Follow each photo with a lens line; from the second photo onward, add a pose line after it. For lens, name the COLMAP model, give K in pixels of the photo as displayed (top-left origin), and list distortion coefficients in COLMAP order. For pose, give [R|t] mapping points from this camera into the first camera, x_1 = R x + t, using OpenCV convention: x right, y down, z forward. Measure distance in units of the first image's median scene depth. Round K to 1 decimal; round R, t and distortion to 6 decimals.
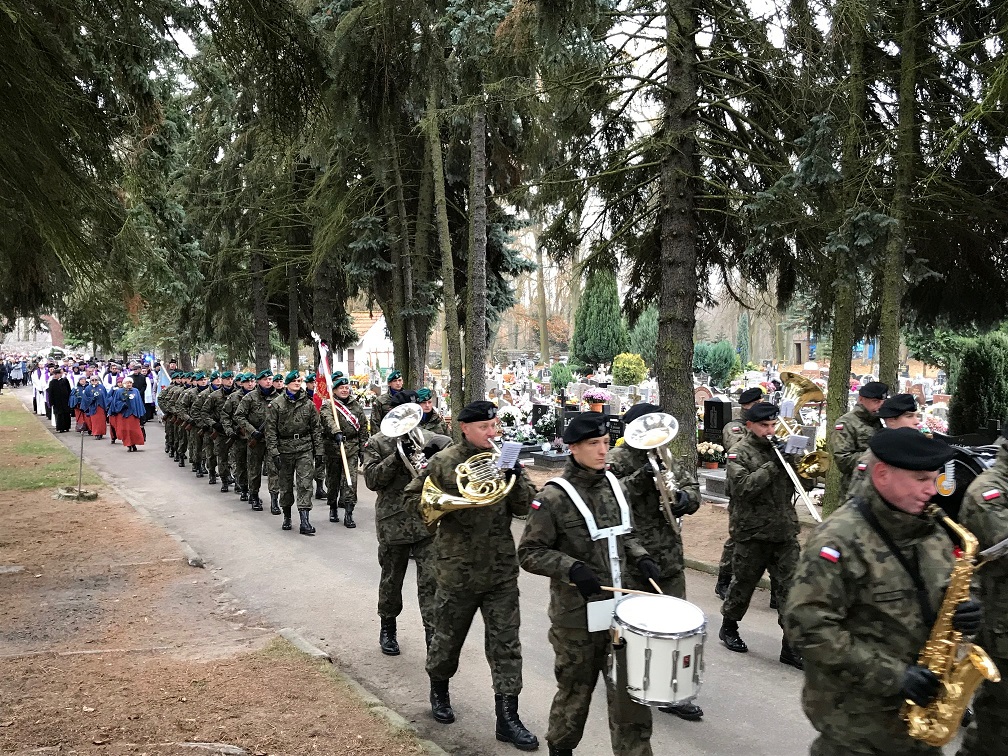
lens RADIAL K [[1004.9, 0, 494.8], [0, 1004.9, 373.3], [0, 0, 1]] dist [0.127162, -0.328053]
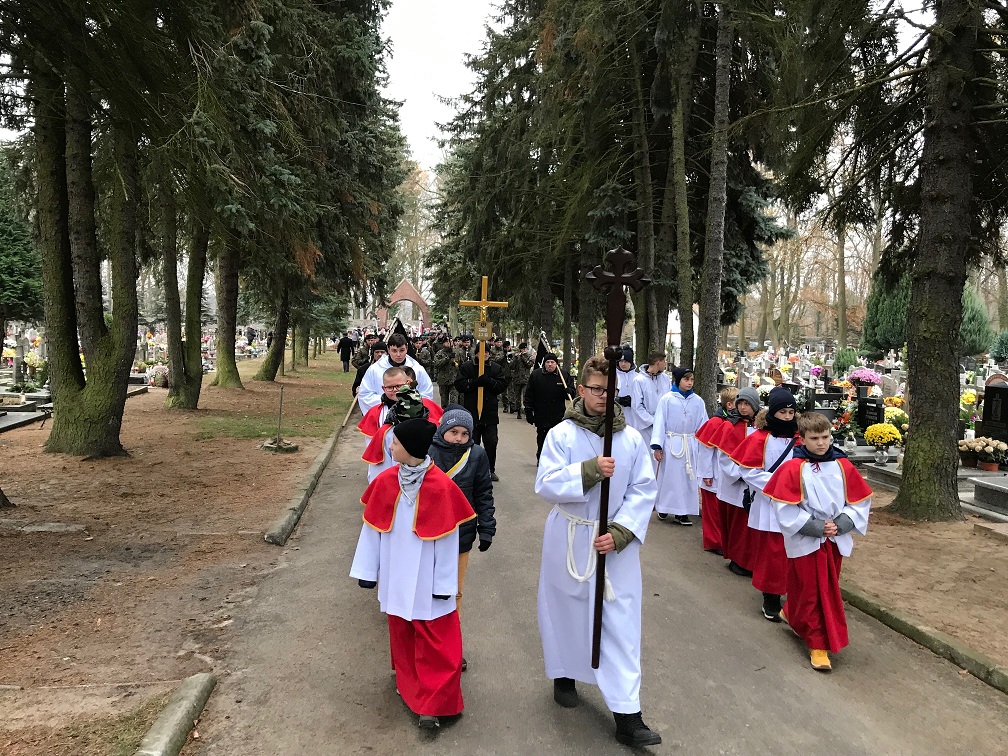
lens RADIAL K [[809.7, 0, 503.9], [0, 809.7, 389.8], [0, 0, 1]] dist [0.003280, -0.001260]
pose [[0.933952, 0.048617, -0.354077, 0.074010], [-0.033737, 0.998274, 0.048081, 0.011449], [0.355804, -0.032960, 0.933979, 0.245199]]
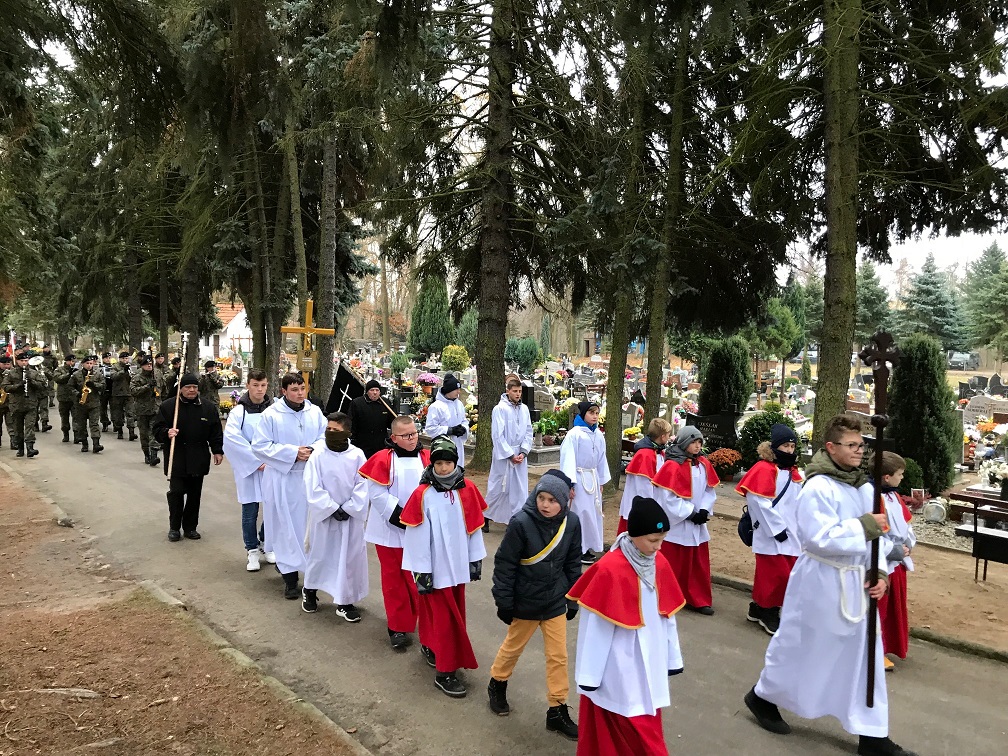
lens RADIAL K [[829.9, 0, 479.1], [0, 829.9, 384.1], [0, 0, 1]] dist [0.036154, -0.004990]
pose [[0.986857, 0.017164, 0.160679, 0.003961], [-0.021835, 0.999387, 0.027350, -0.001325], [-0.160111, -0.030499, 0.986628, 0.010409]]
